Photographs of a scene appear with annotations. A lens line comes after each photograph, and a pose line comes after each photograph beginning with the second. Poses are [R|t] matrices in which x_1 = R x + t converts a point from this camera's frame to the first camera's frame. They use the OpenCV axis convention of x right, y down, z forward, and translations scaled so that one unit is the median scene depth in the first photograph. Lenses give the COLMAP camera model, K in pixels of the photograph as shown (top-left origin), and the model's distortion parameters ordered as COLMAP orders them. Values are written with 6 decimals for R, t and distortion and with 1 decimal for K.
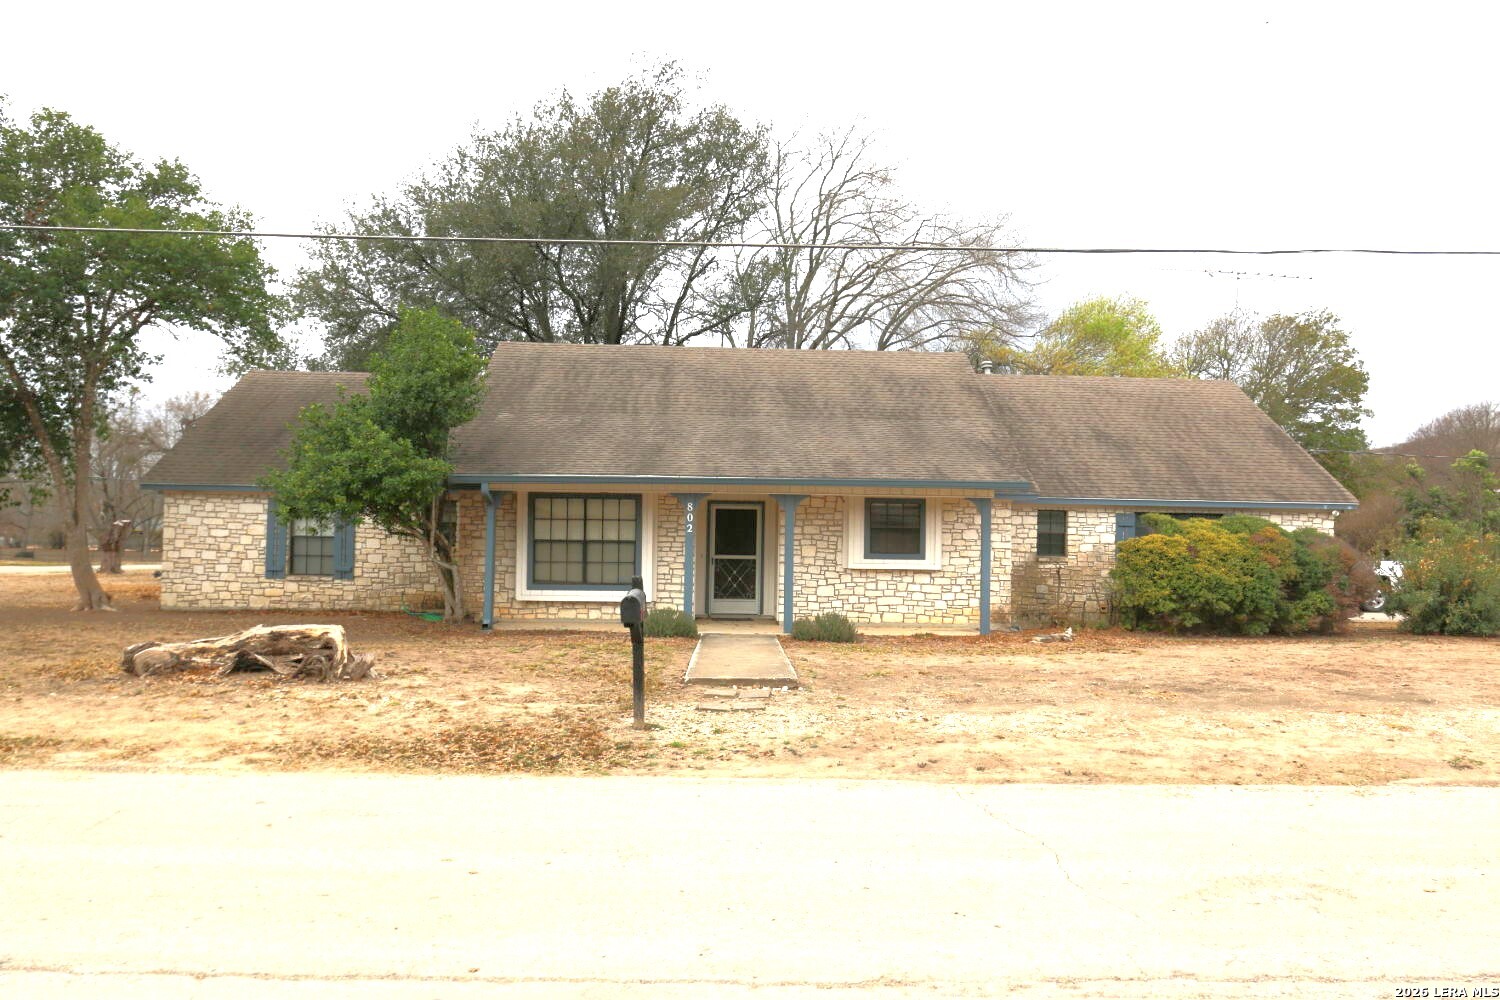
lens RADIAL K [[1034.9, 0, 746.8], [0, 1034.9, 502.9], [0, 0, 1]] dist [-0.030450, 0.003904]
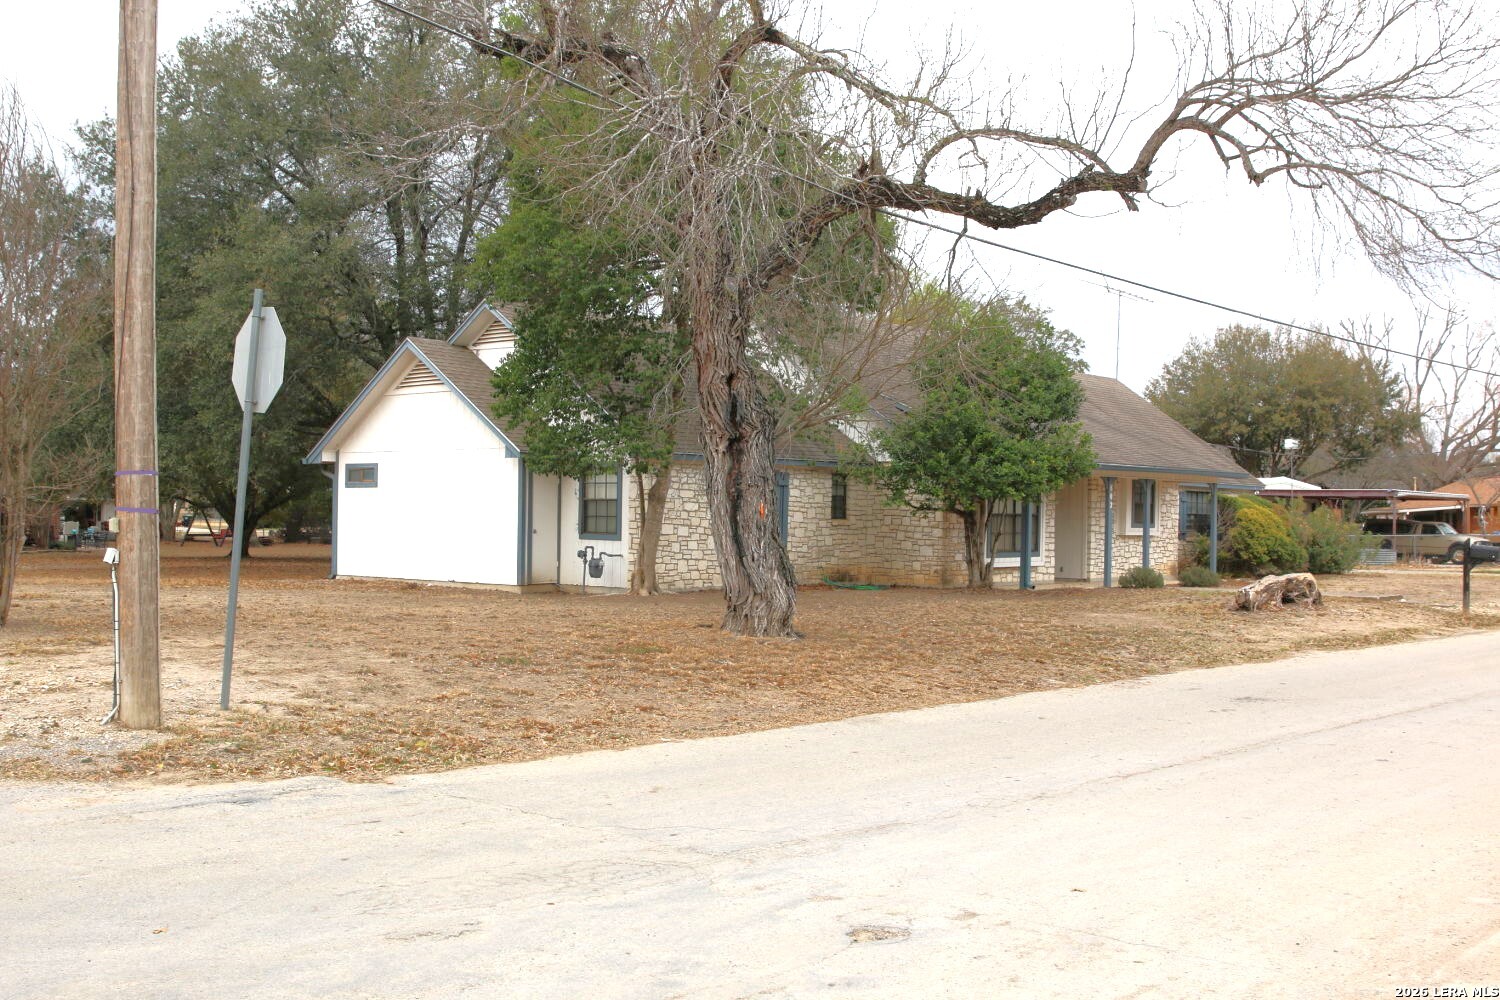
lens RADIAL K [[1655.1, 0, 753.0], [0, 1655.1, 510.7], [0, 0, 1]] dist [-0.076025, 0.000000]
pose [[0.687608, -0.003333, 0.726075, -1.659924], [-0.034874, 0.998684, 0.037612, -0.026163], [-0.725244, -0.051184, 0.686586, -0.050727]]
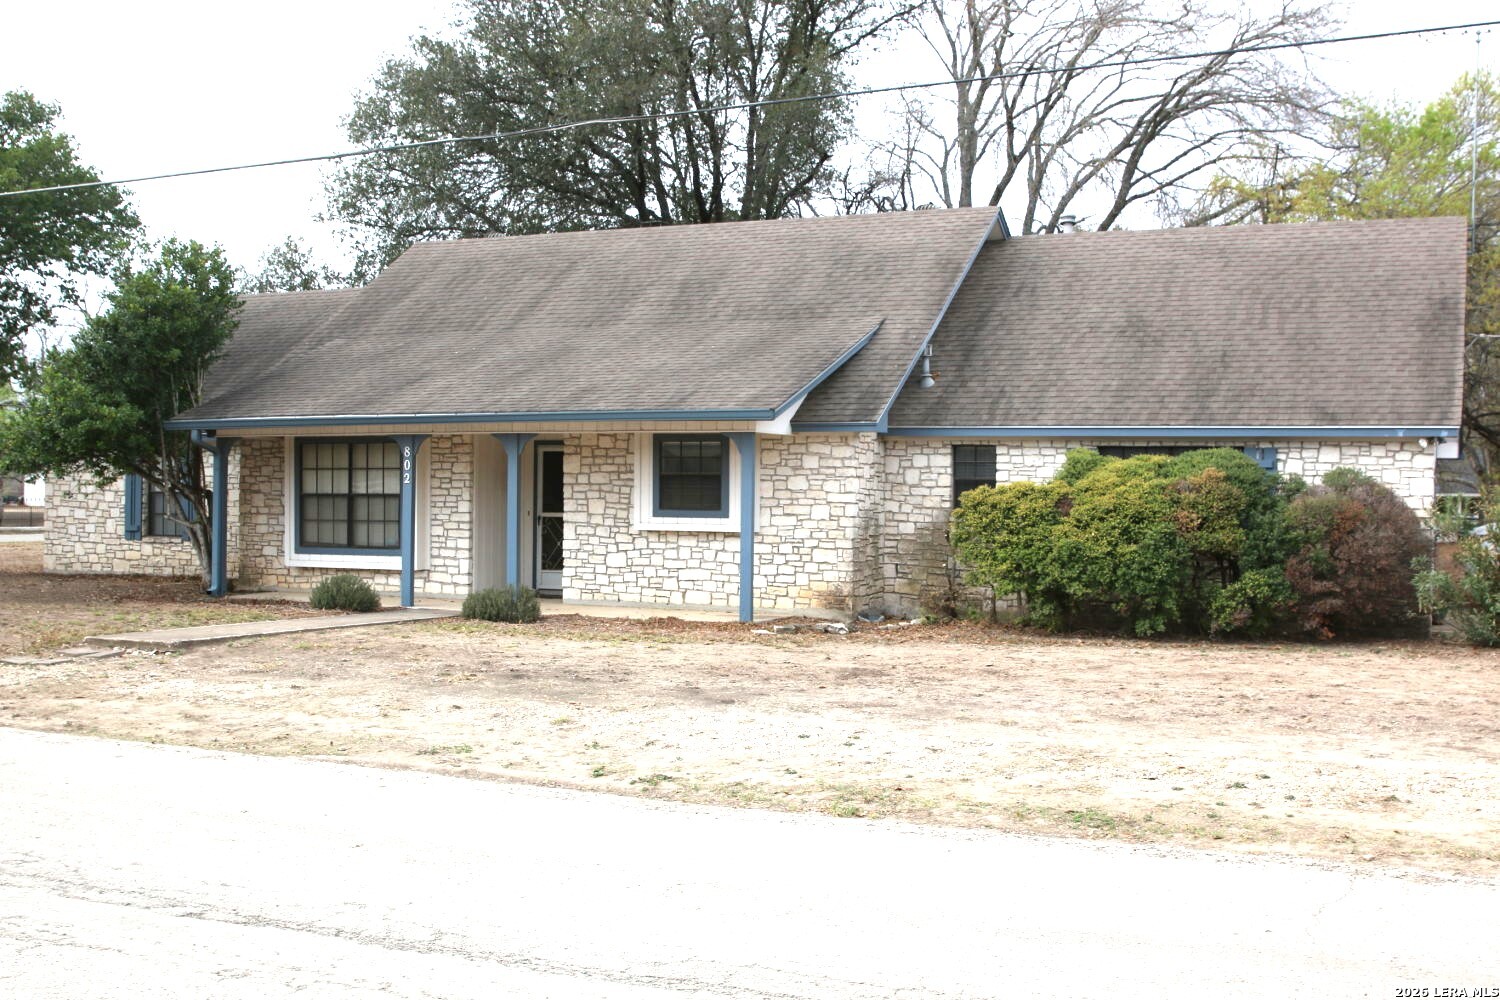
lens RADIAL K [[1655.1, 0, 752.1], [0, 1655.1, 498.5], [0, 0, 1]] dist [-0.076025, 0.000000]
pose [[0.895606, -0.004895, -0.444821, 0.695330], [0.020651, 0.999319, 0.030582, 0.006190], [0.444369, -0.036575, 0.895097, -0.025960]]
